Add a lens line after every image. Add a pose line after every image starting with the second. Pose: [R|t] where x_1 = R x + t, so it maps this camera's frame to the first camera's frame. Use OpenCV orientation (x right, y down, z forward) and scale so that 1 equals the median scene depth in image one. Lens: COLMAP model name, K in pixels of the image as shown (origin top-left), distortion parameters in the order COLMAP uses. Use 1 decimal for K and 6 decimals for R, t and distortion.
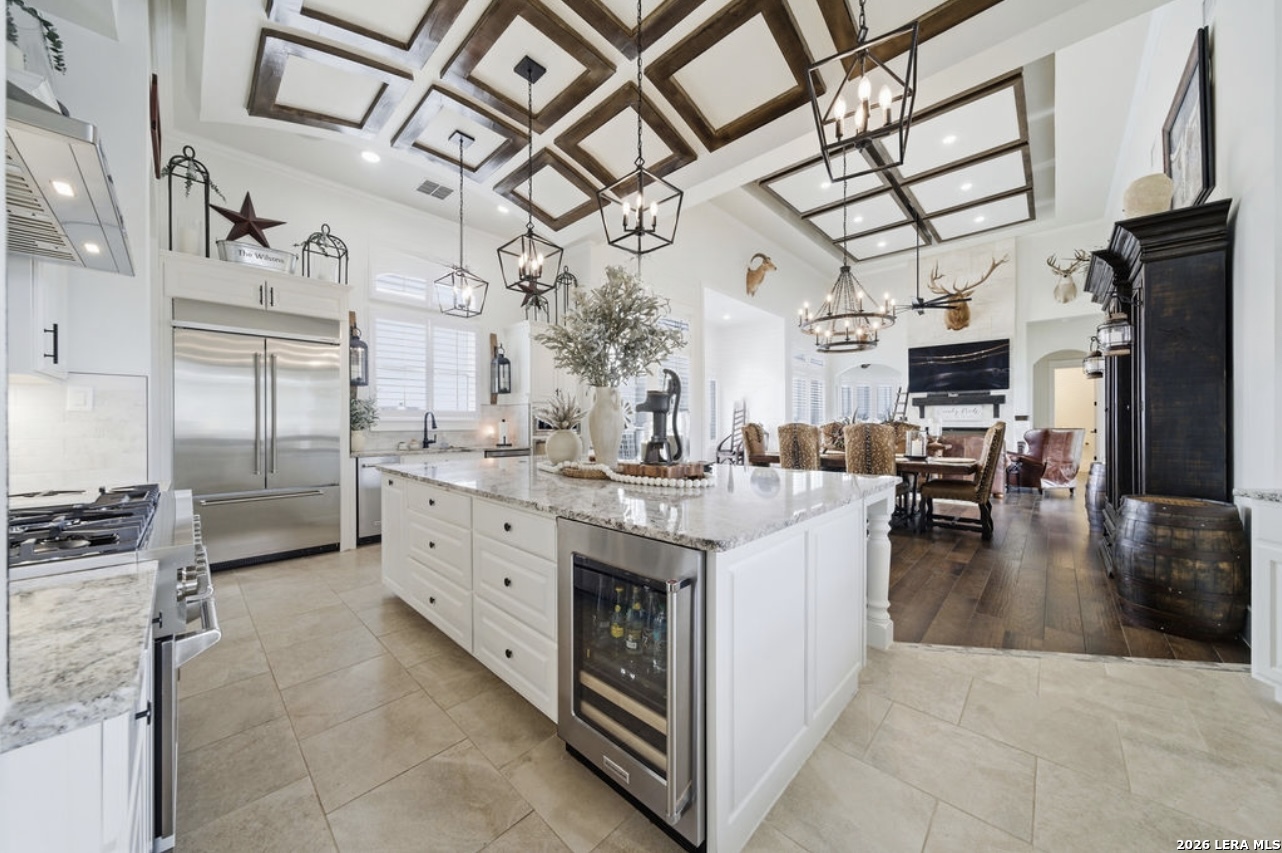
lens RADIAL K [[441.1, 0, 643.4], [0, 441.1, 423.2], [0, 0, 1]] dist [-0.000238, 0.000041]
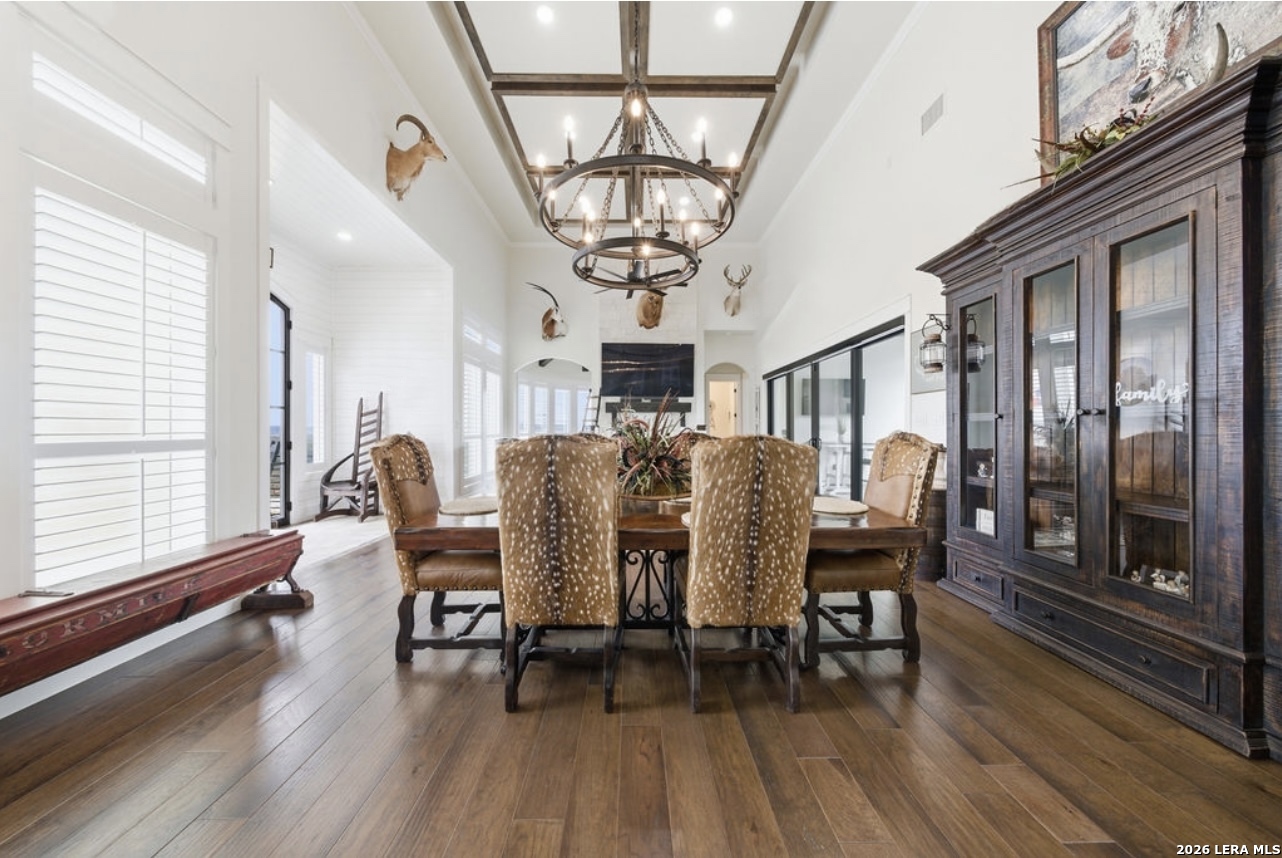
lens RADIAL K [[429.2, 0, 636.6], [0, 429.2, 428.9], [0, 0, 1]] dist [-0.007793, 0.000038]
pose [[0.721148, 0.004338, 0.692767, 0.093436], [-0.000136, 0.999981, -0.006121, -0.002139], [-0.692781, 0.004320, 0.721135, 0.408188]]
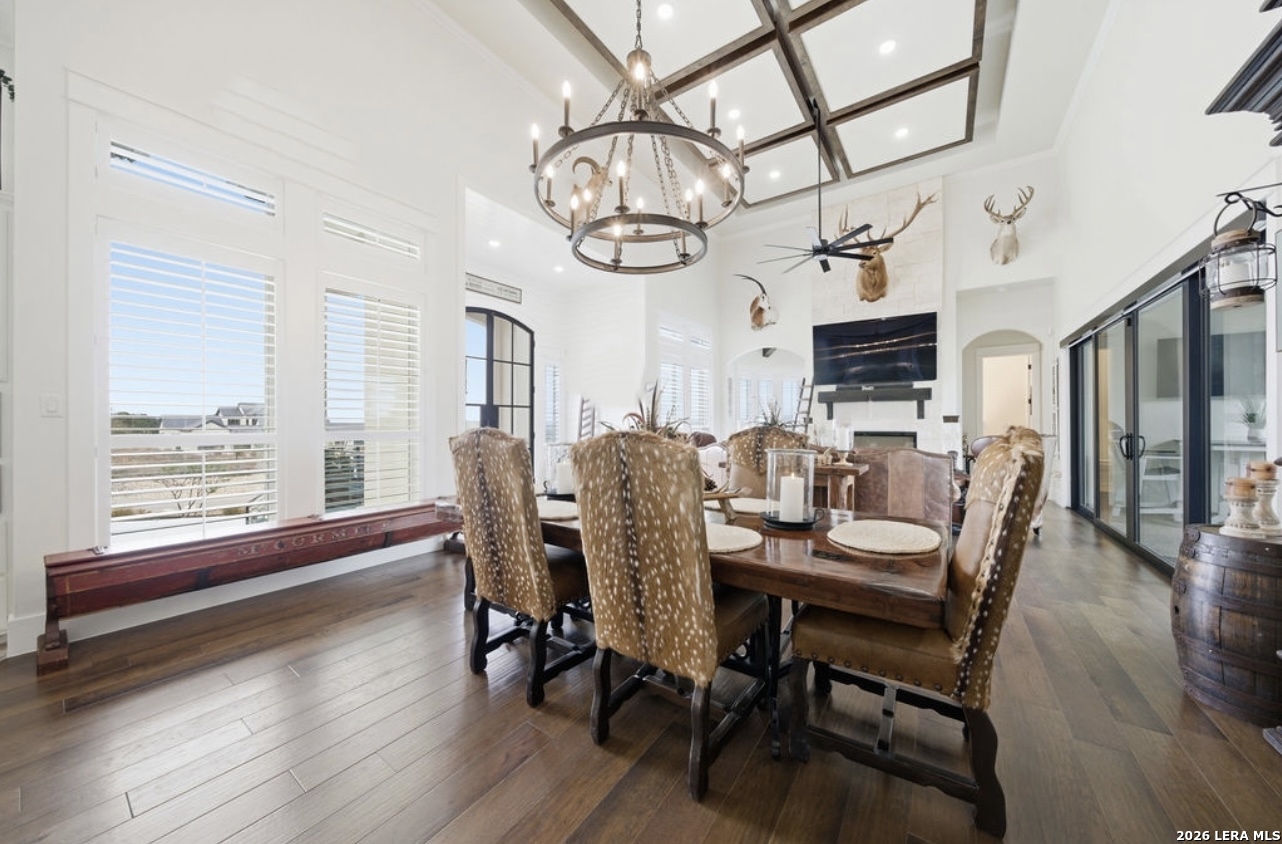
lens RADIAL K [[431.4, 0, 648.0], [0, 431.4, 422.4], [0, 0, 1]] dist [-0.014969, 0.005049]
pose [[0.989140, 0.000567, 0.146975, 0.241693], [0.000031, 0.999992, -0.004062, -0.003108], [-0.146976, 0.004022, 0.989132, 0.355516]]
